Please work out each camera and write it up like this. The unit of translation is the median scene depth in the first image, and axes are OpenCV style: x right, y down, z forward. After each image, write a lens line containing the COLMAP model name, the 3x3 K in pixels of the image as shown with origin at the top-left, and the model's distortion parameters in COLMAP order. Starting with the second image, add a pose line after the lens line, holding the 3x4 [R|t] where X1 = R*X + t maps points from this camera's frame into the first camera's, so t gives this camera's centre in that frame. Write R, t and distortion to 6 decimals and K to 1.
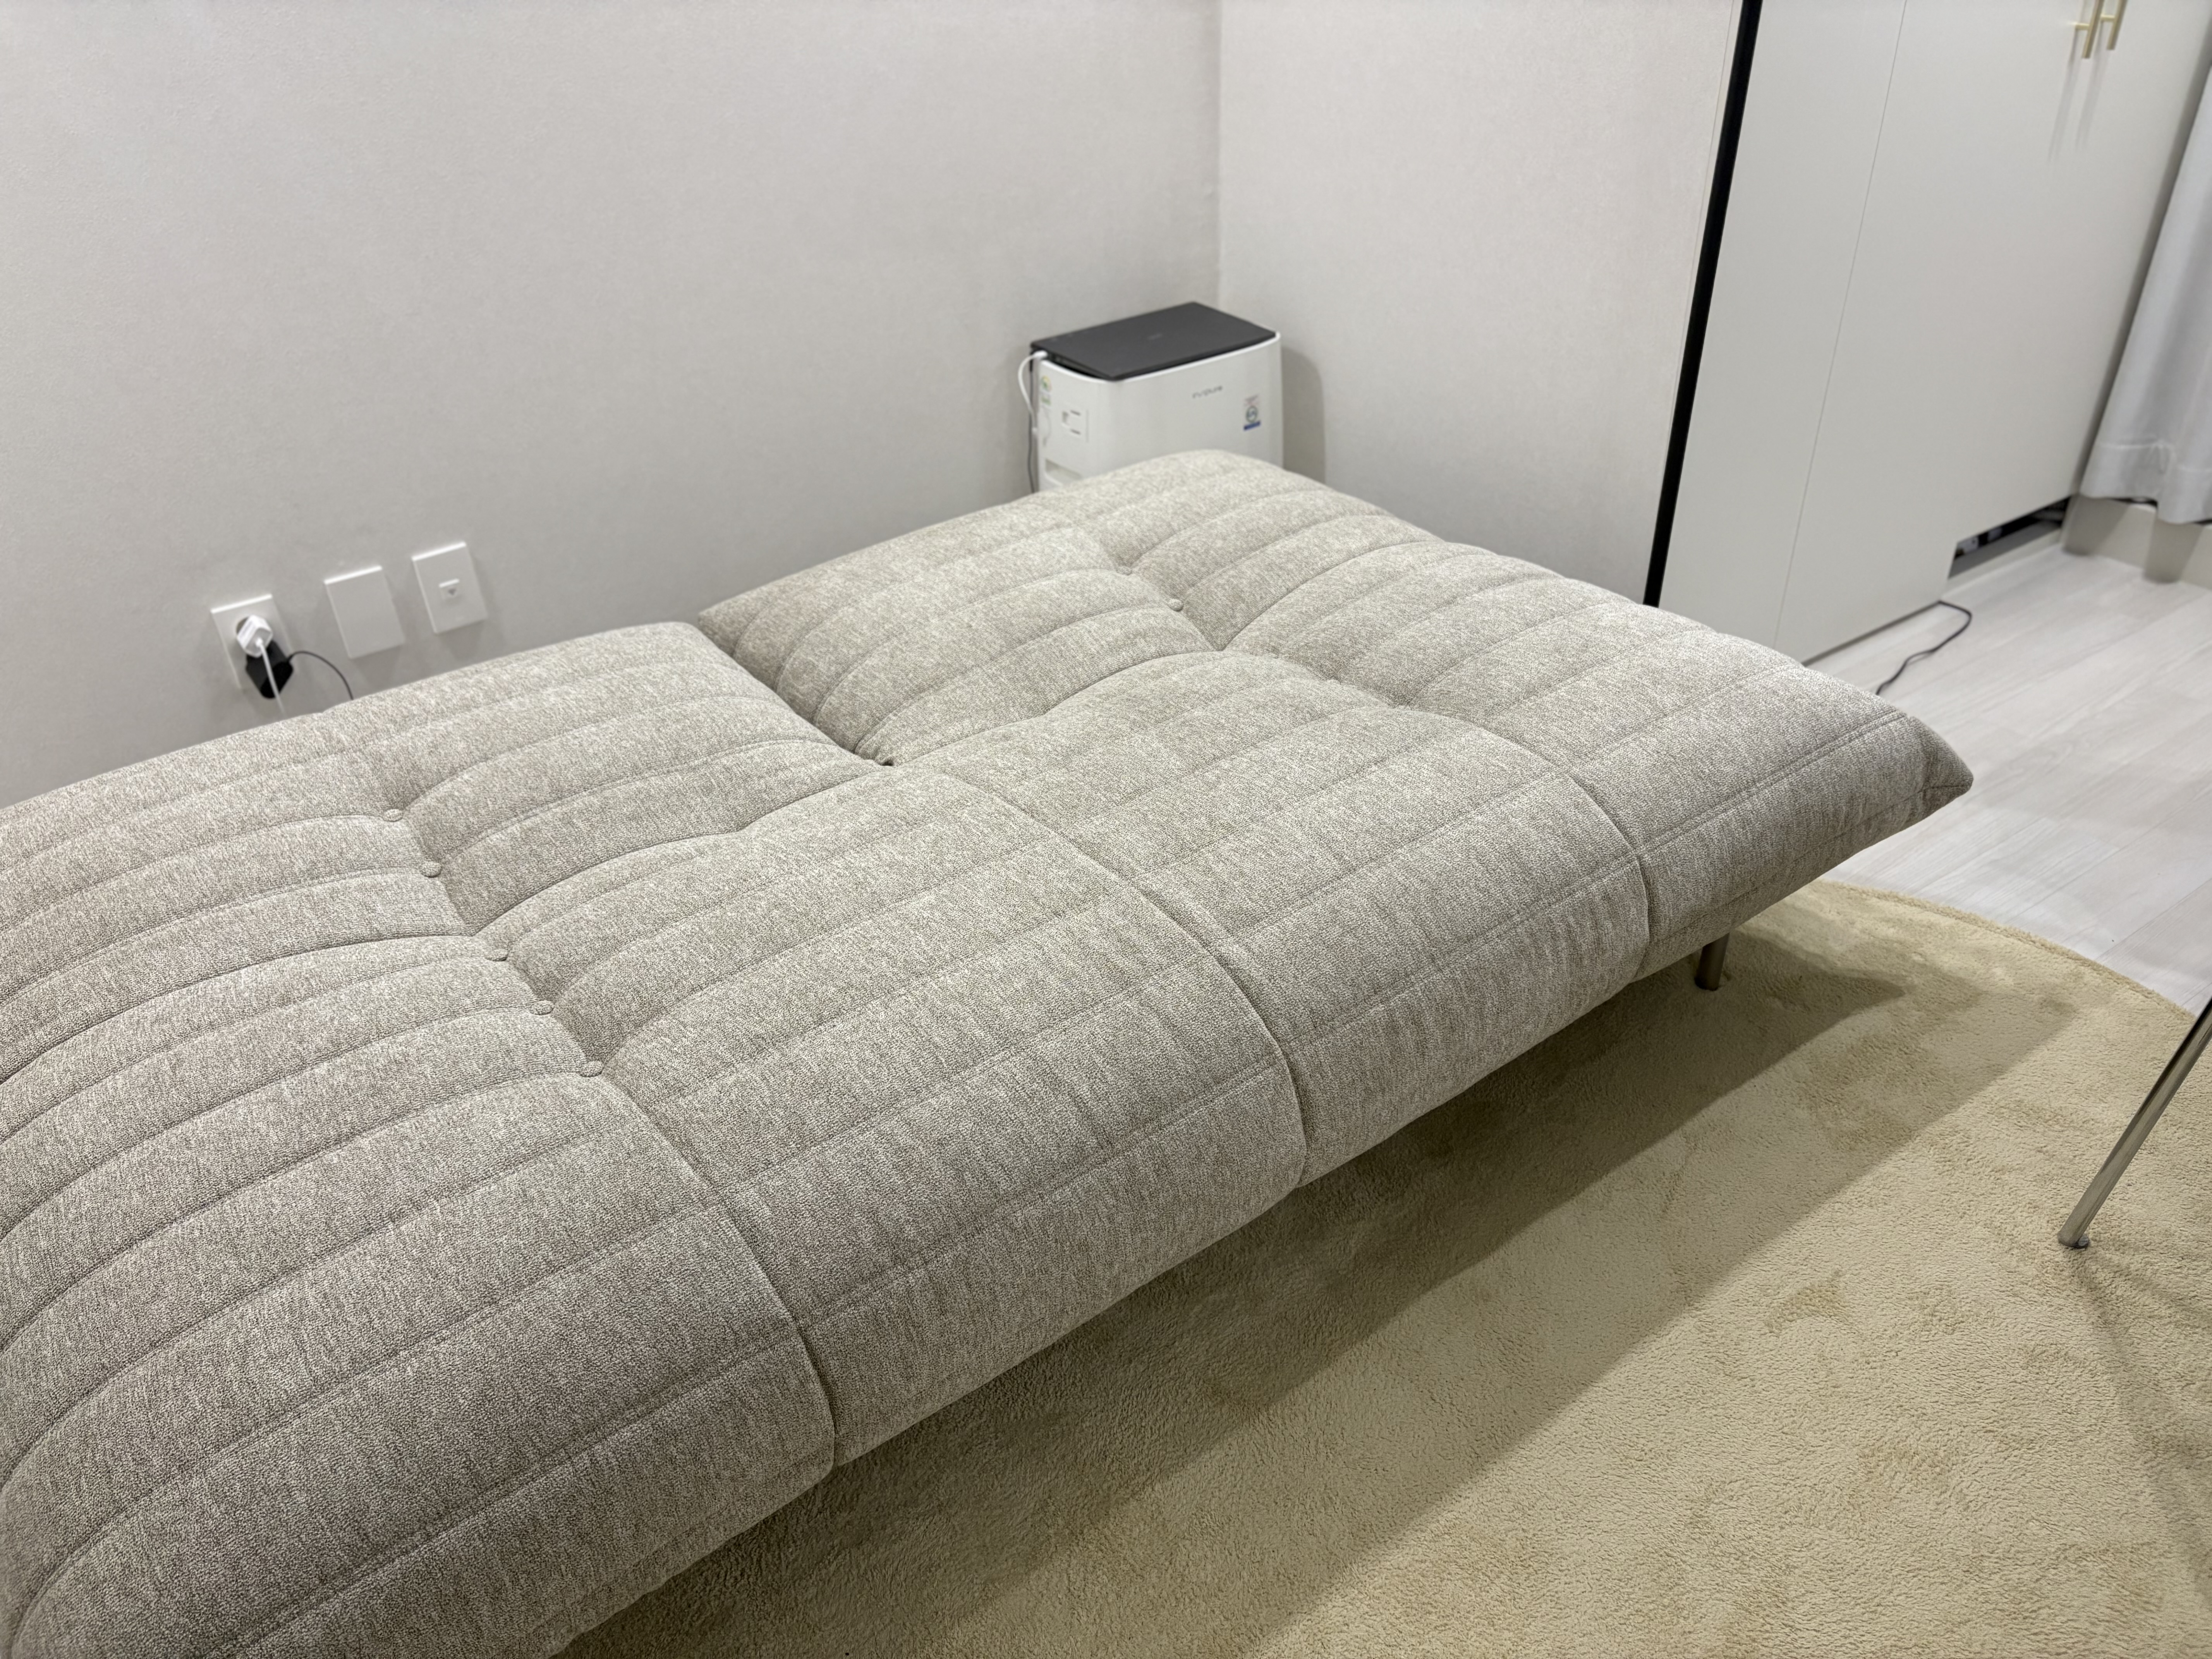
lens RADIAL K [[1706.7, 0, 1168.7], [0, 1706.7, 828.7], [0, 0, 1]] dist [0.131264, -0.001628]
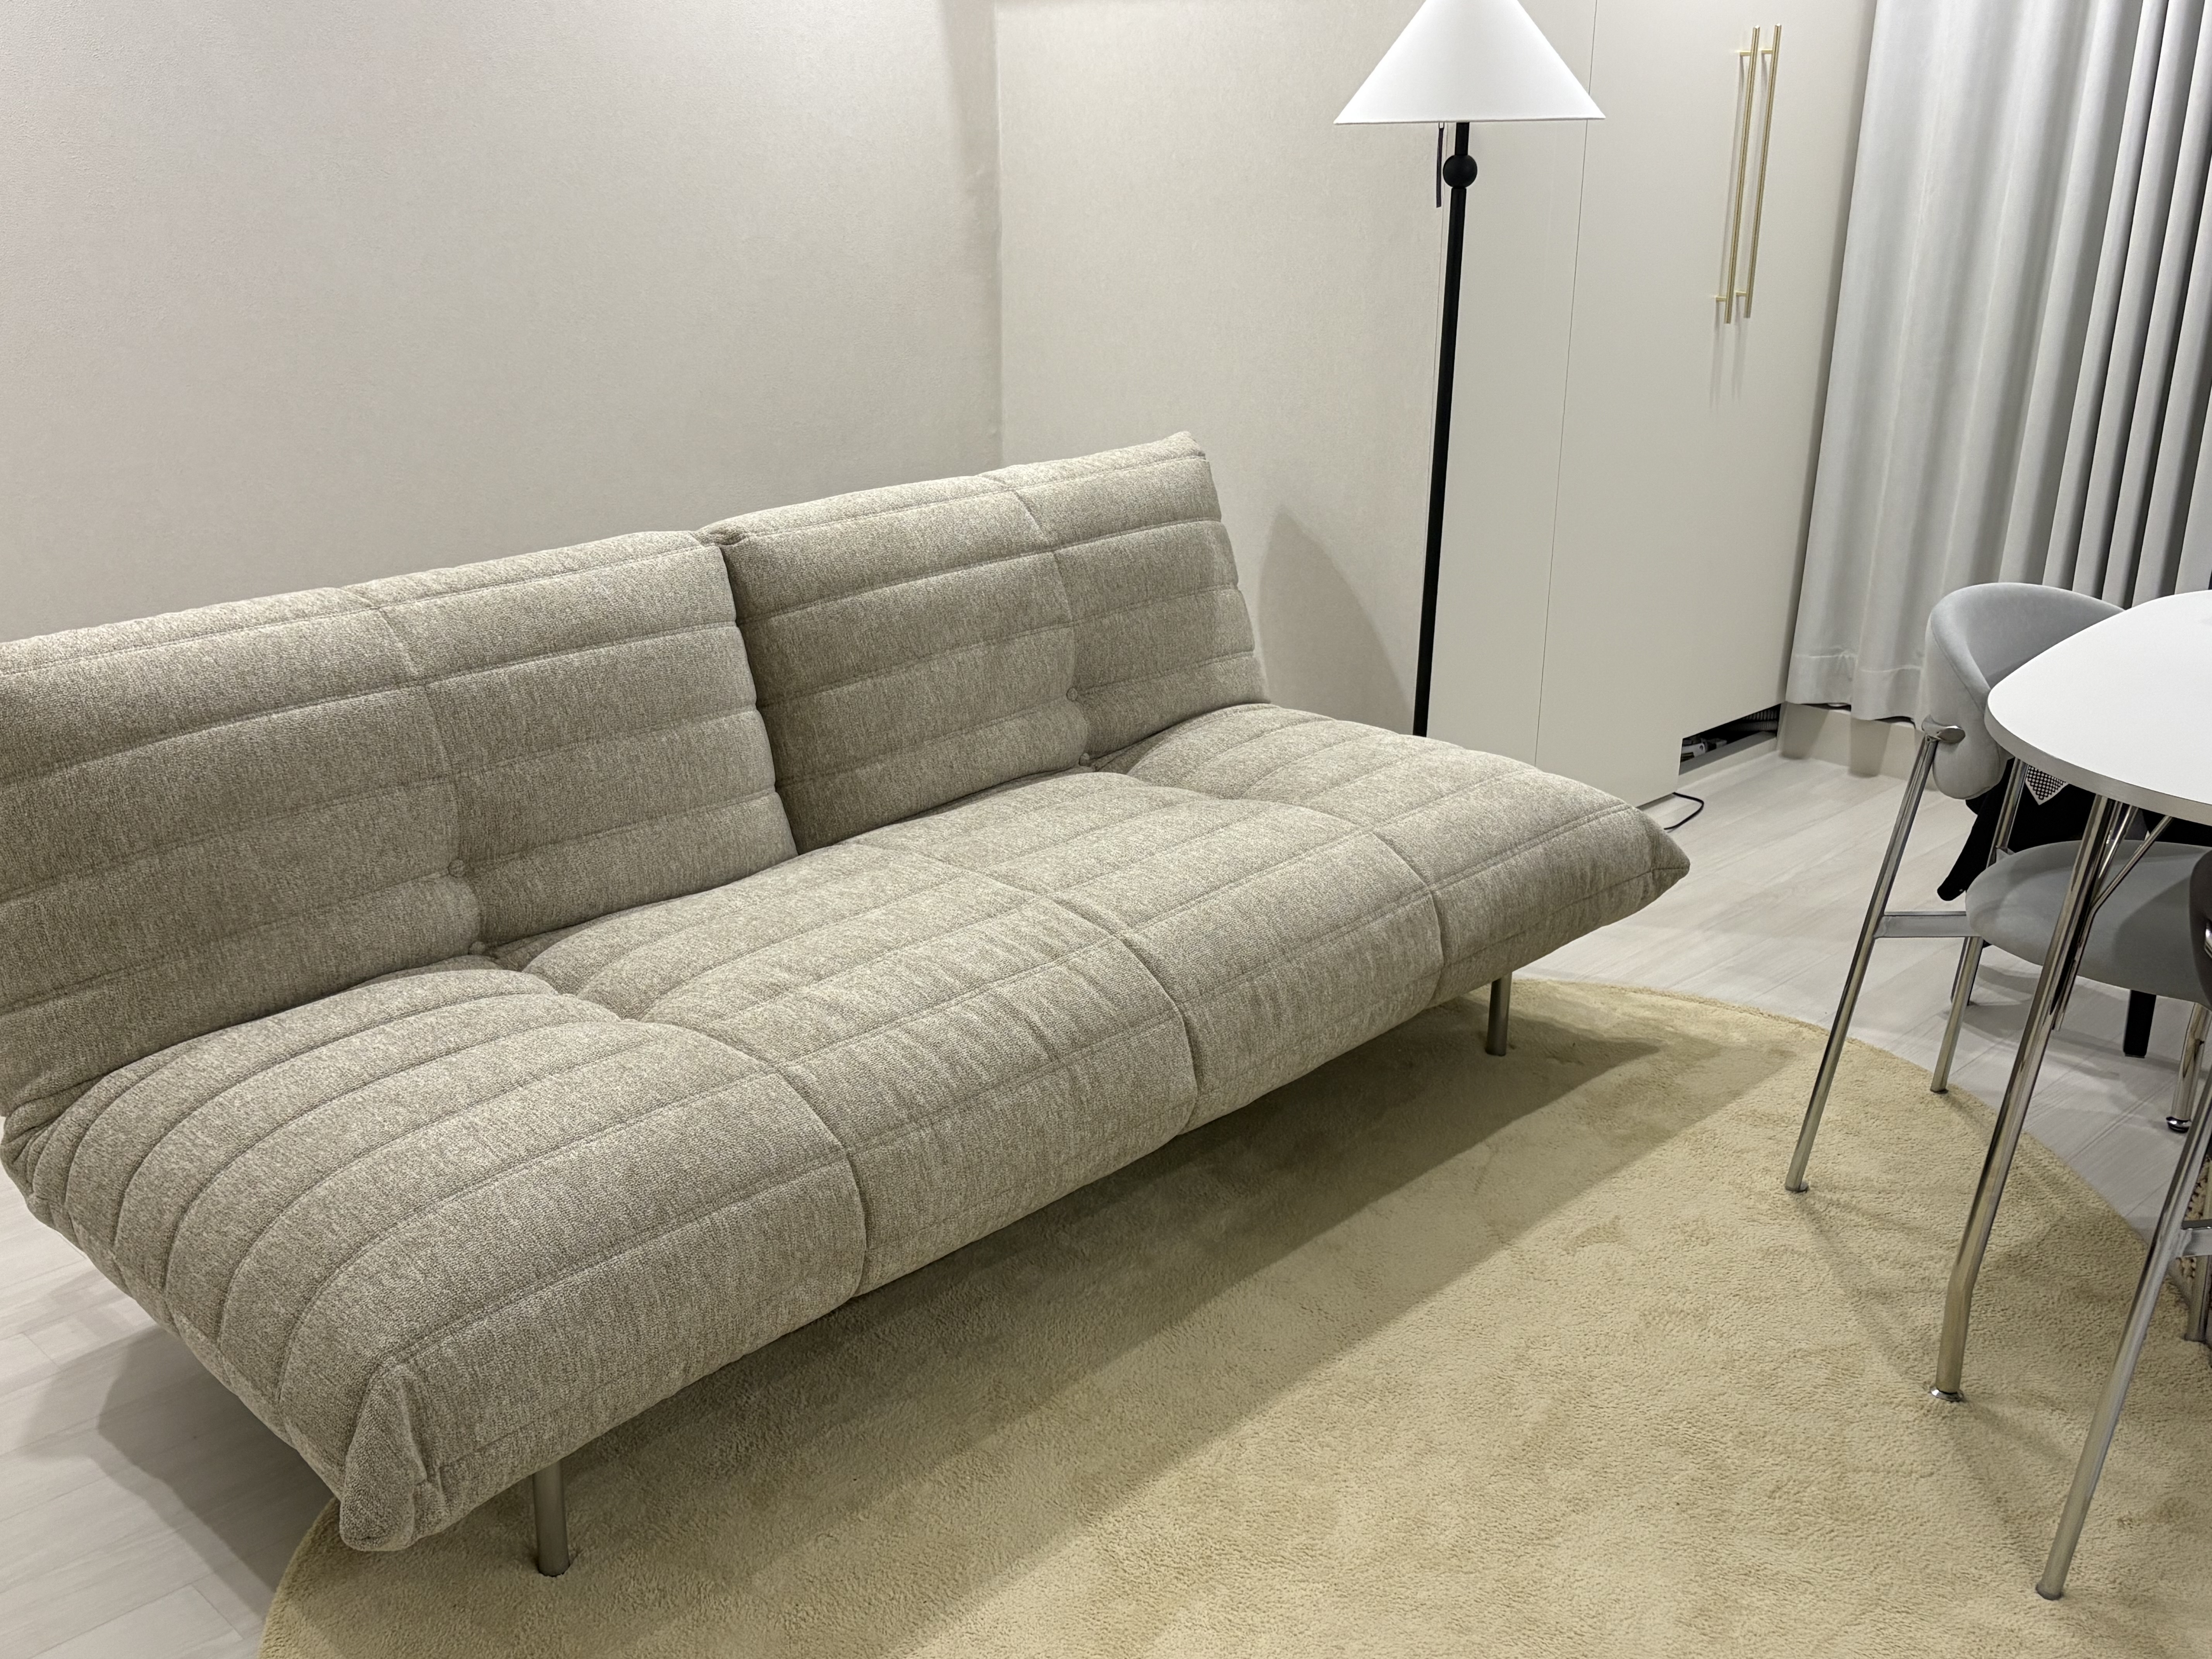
lens RADIAL K [[2187.8, 0, 1184.9], [0, 2187.8, 827.9], [0, 0, 1]] dist [0.996120, -2.105917]
pose [[0.984980, -0.010647, 0.172338, -0.194154], [0.048068, 0.975550, -0.214456, 0.325290], [-0.165841, 0.219519, 0.961409, -0.568635]]
